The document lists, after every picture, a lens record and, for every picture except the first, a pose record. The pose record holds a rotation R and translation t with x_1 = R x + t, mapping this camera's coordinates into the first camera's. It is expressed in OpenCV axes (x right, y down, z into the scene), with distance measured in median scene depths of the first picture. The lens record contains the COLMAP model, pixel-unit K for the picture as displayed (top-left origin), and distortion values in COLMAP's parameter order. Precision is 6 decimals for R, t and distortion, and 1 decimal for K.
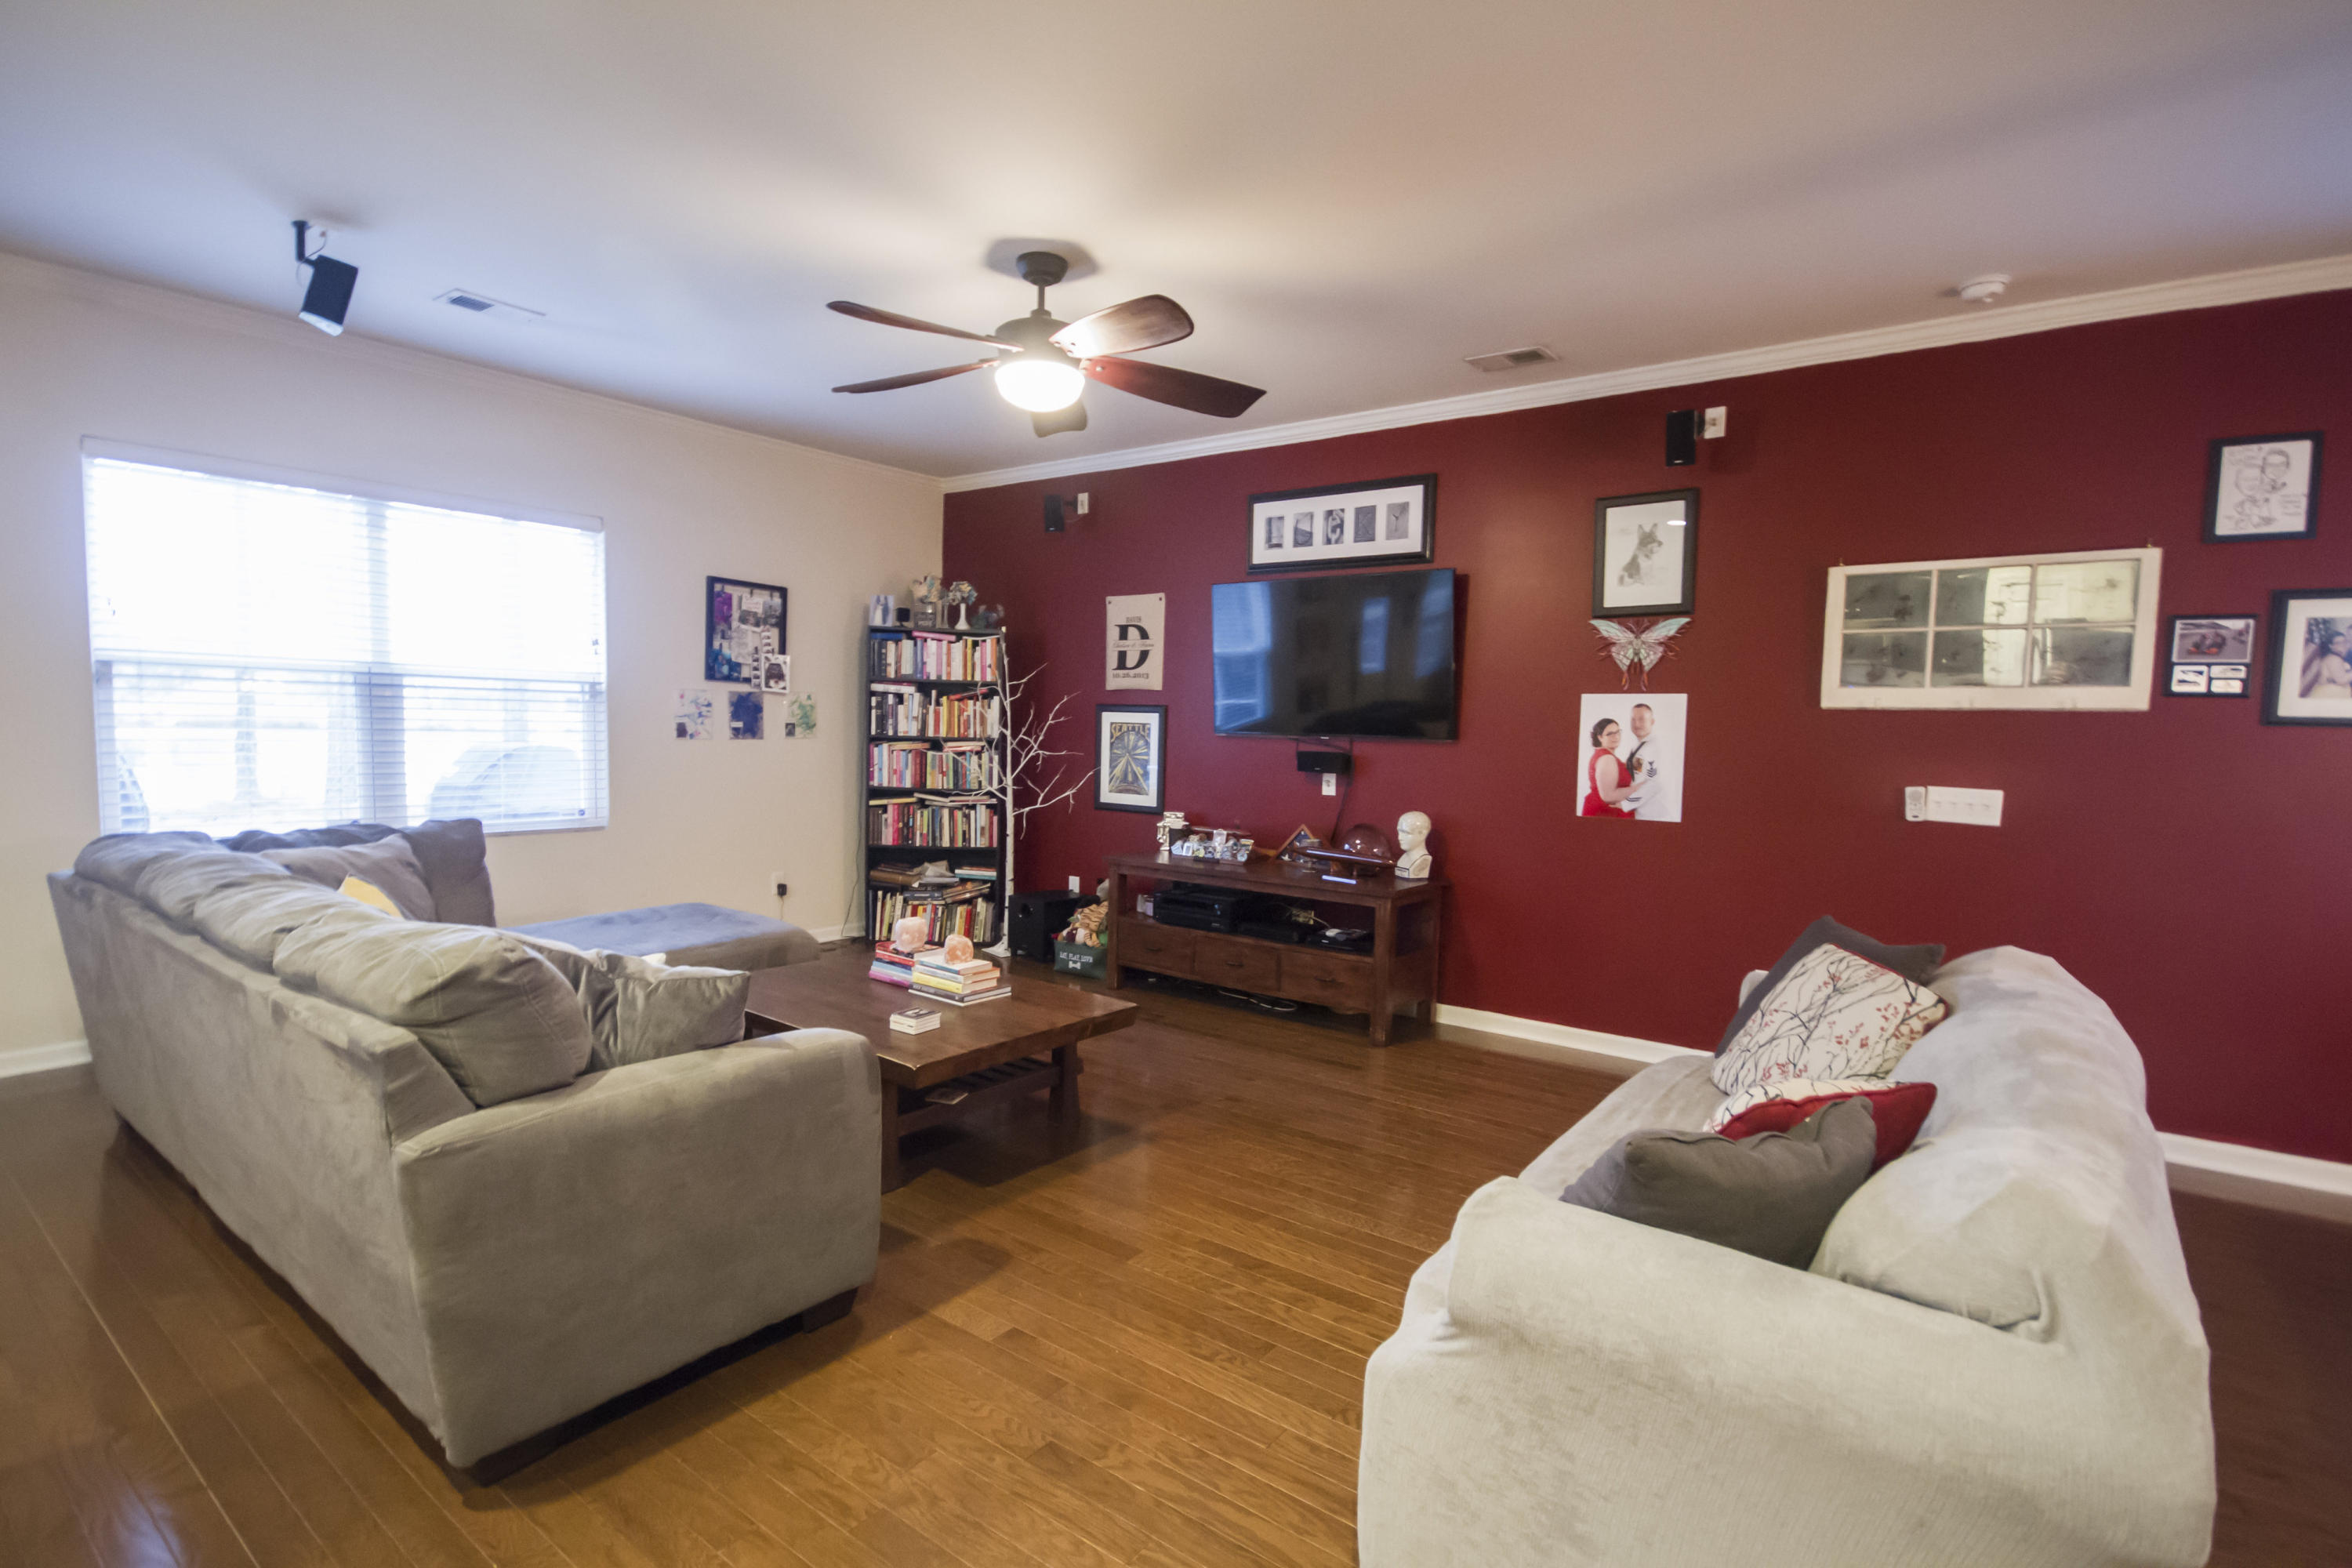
lens RADIAL K [[1123.9, 0, 1175.6], [0, 1123.9, 805.6], [0, 0, 1]] dist [-0.004240, 0.000883]
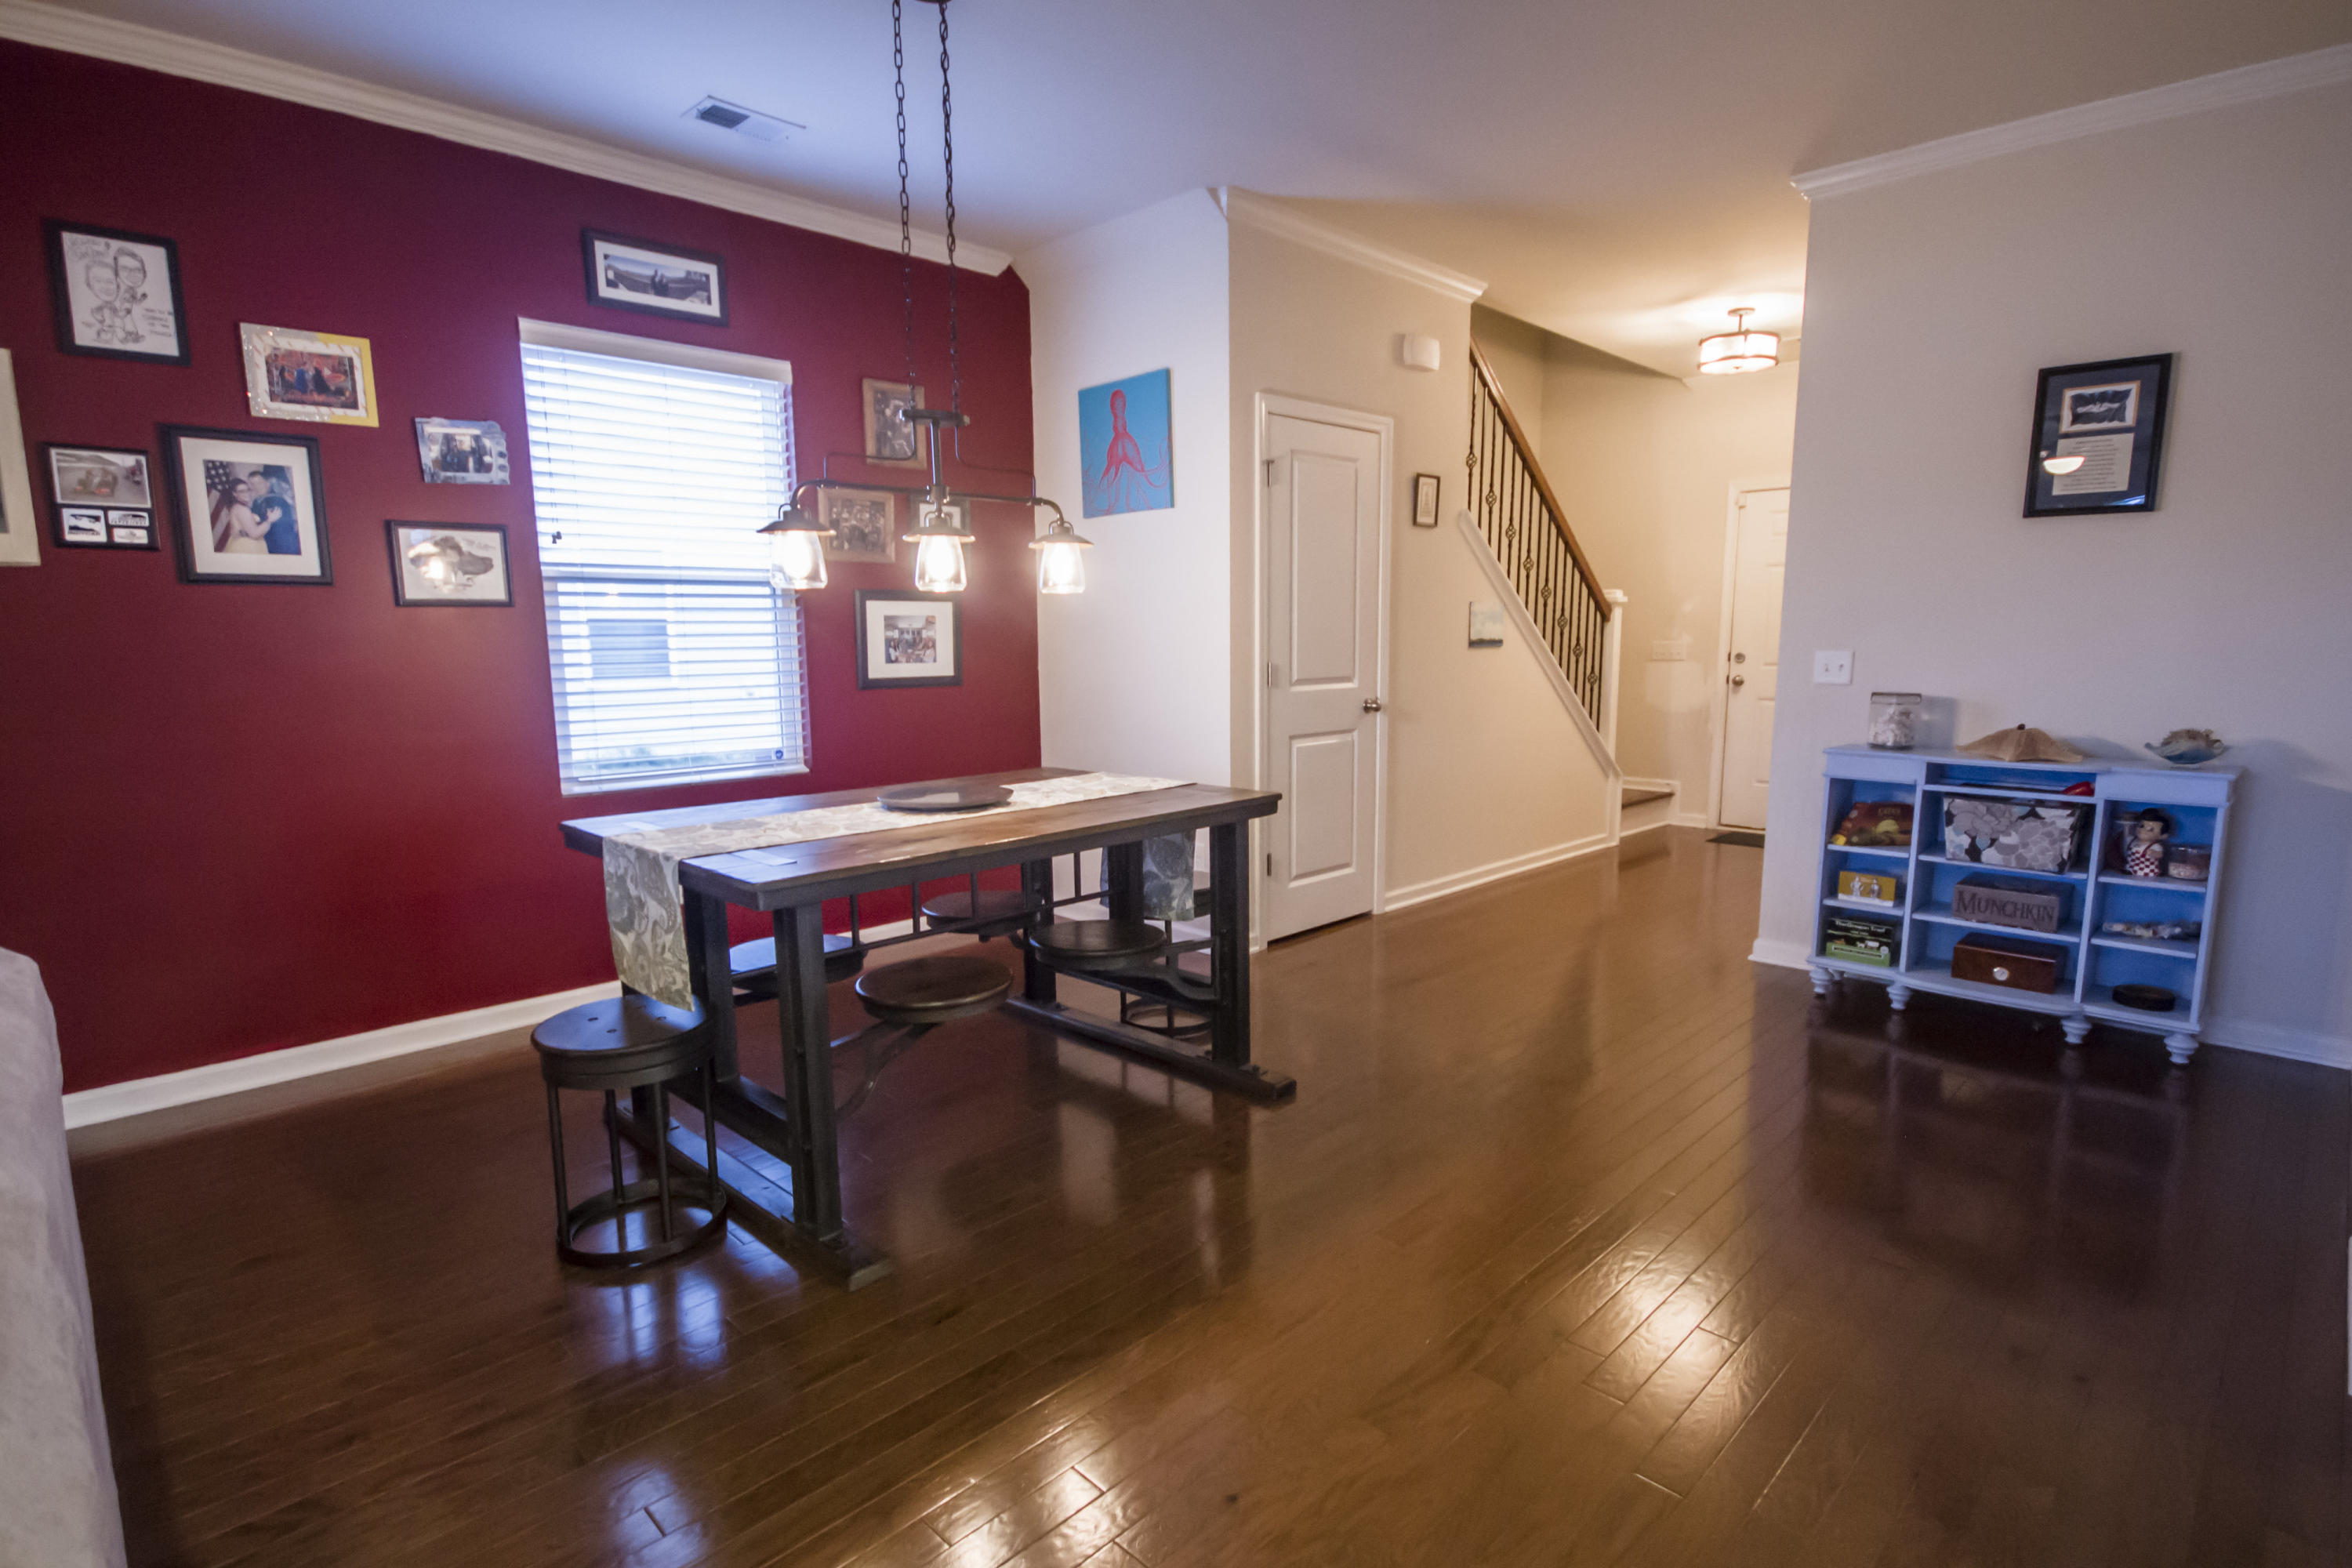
lens RADIAL K [[1163.8, 0, 1180.5], [0, 1163.8, 808.1], [0, 0, 1]] dist [0.000162, -0.000767]
pose [[0.137880, -0.176425, 0.974609, 0.110997], [0.086806, 0.982374, 0.165550, 0.010594], [-0.986638, 0.061776, 0.150764, 0.075984]]
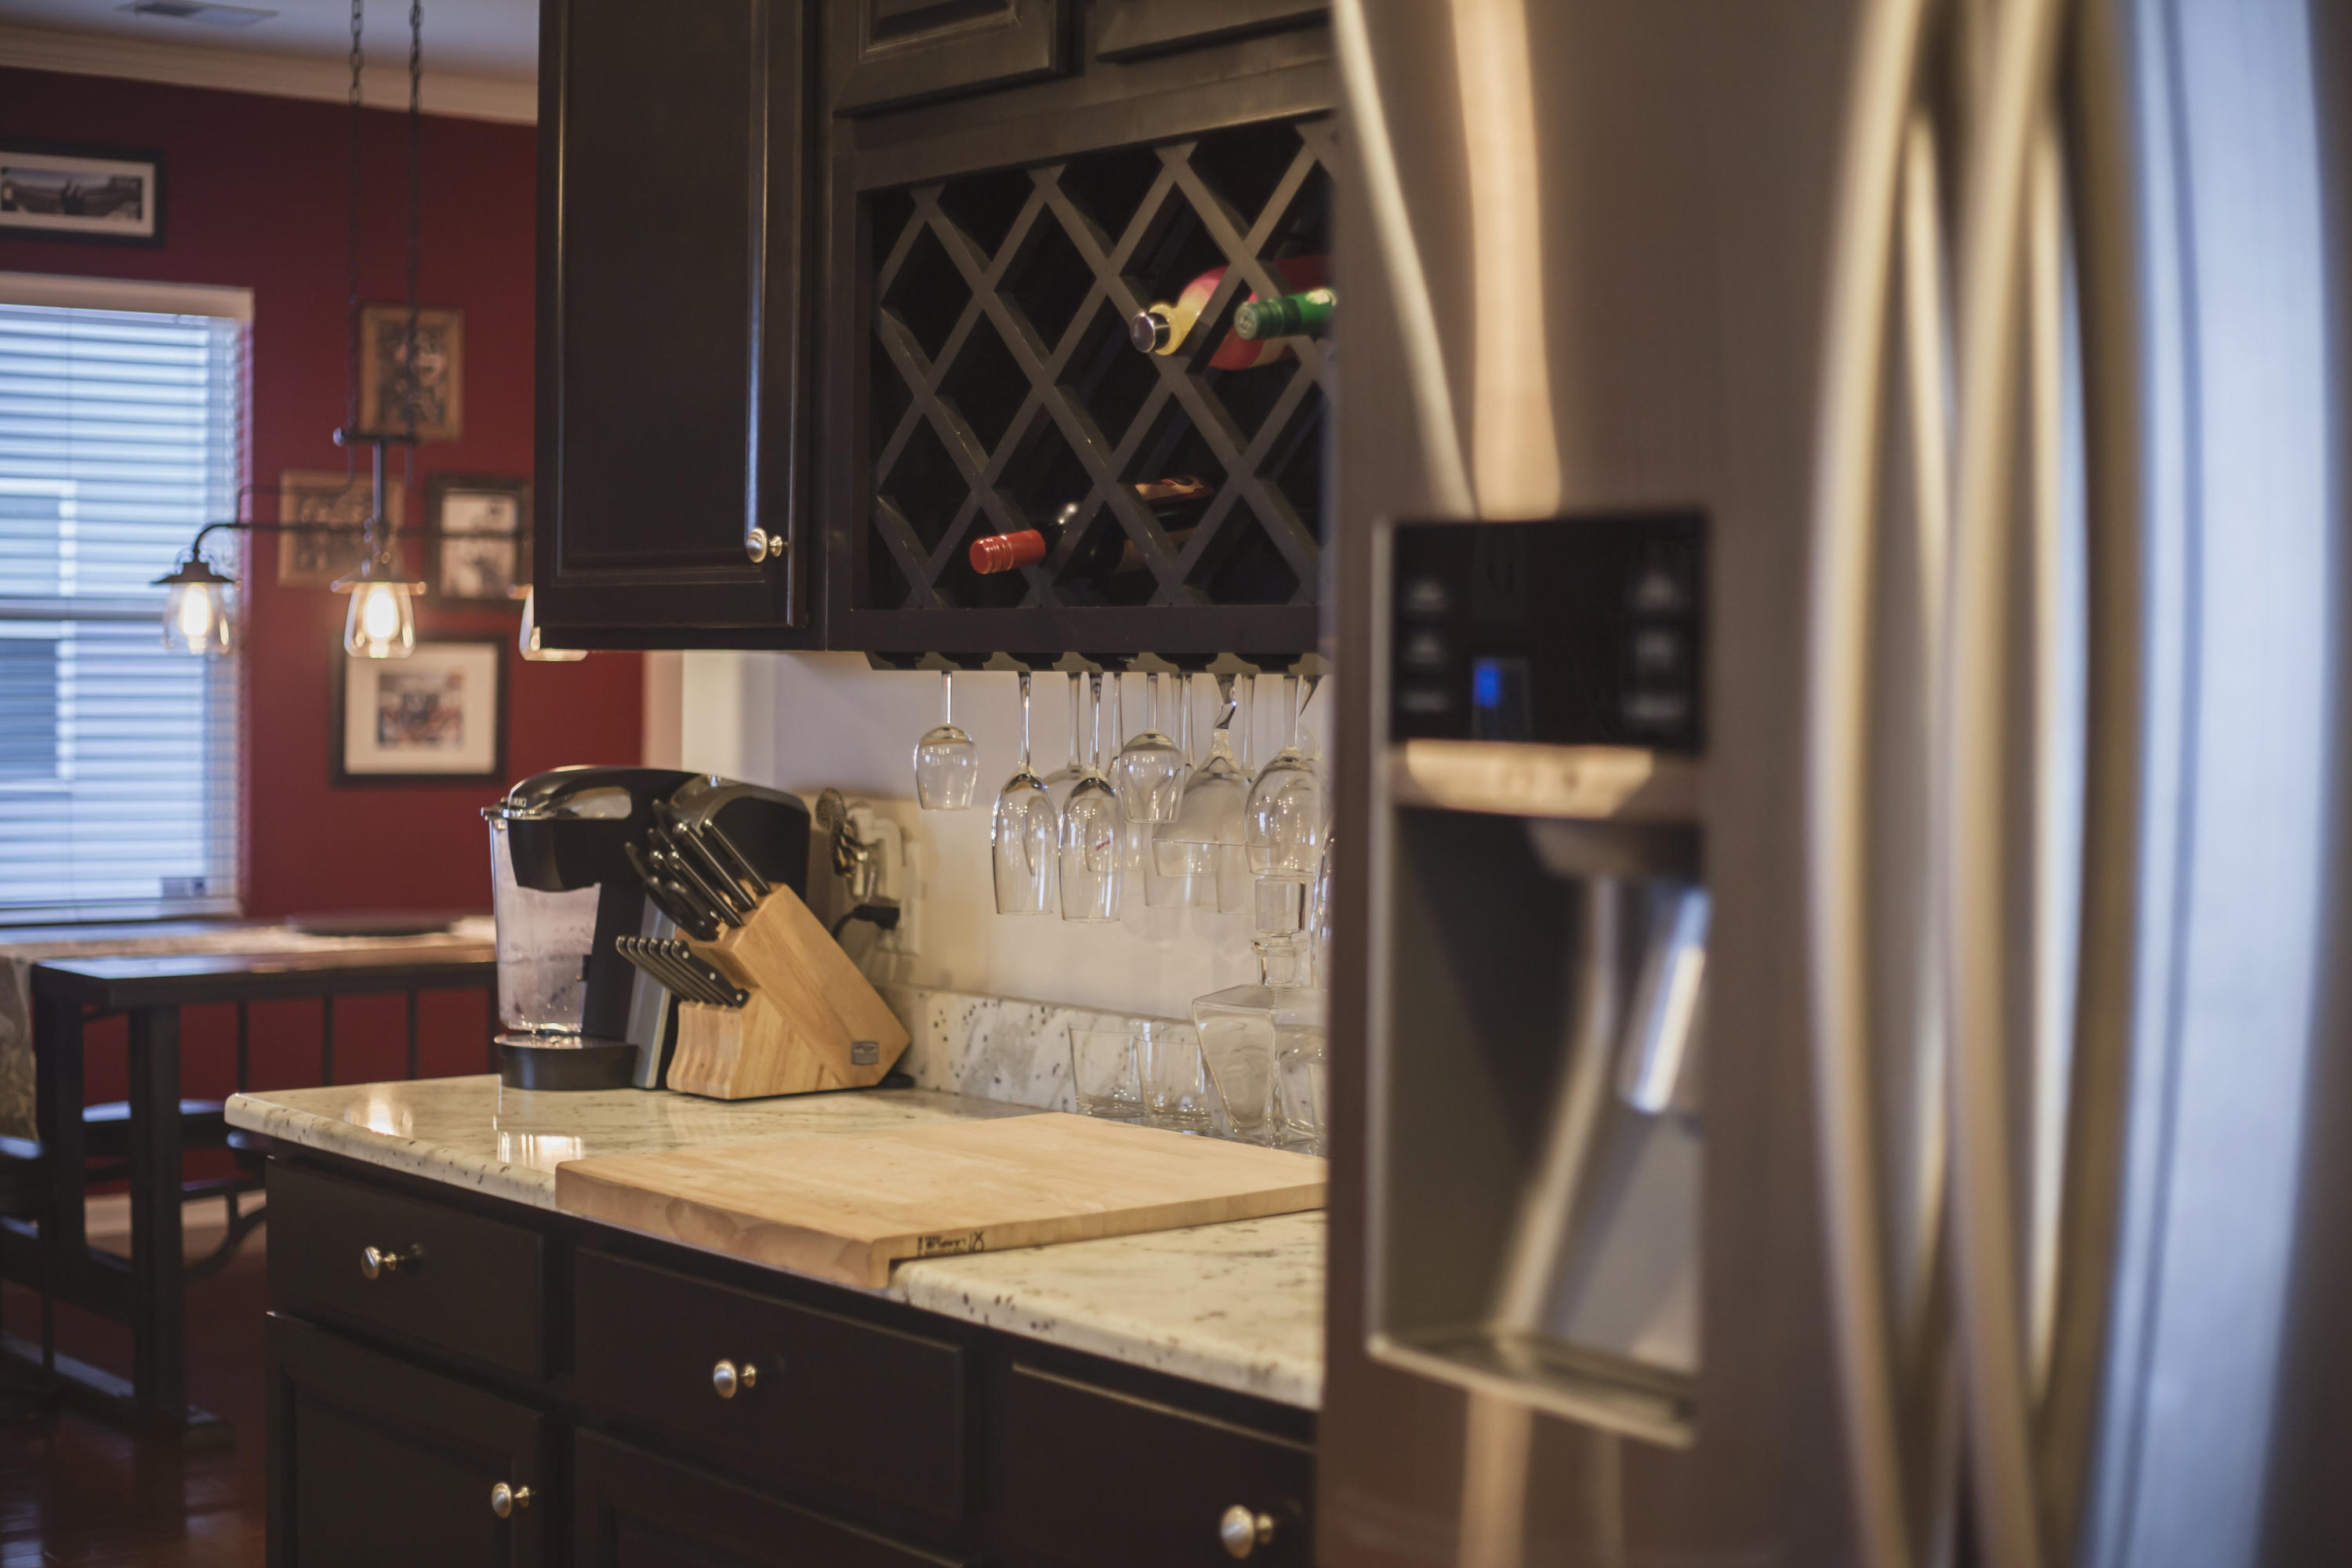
lens RADIAL K [[3433.3, 0, 1183.5], [0, 3433.3, 757.0], [0, 0, 1]] dist [-0.096003, -0.048596]
pose [[0.230466, -0.049468, 0.971822, -0.488875], [0.070480, 0.996932, 0.034032, 0.006581], [-0.970525, 0.060651, 0.233246, -0.304707]]
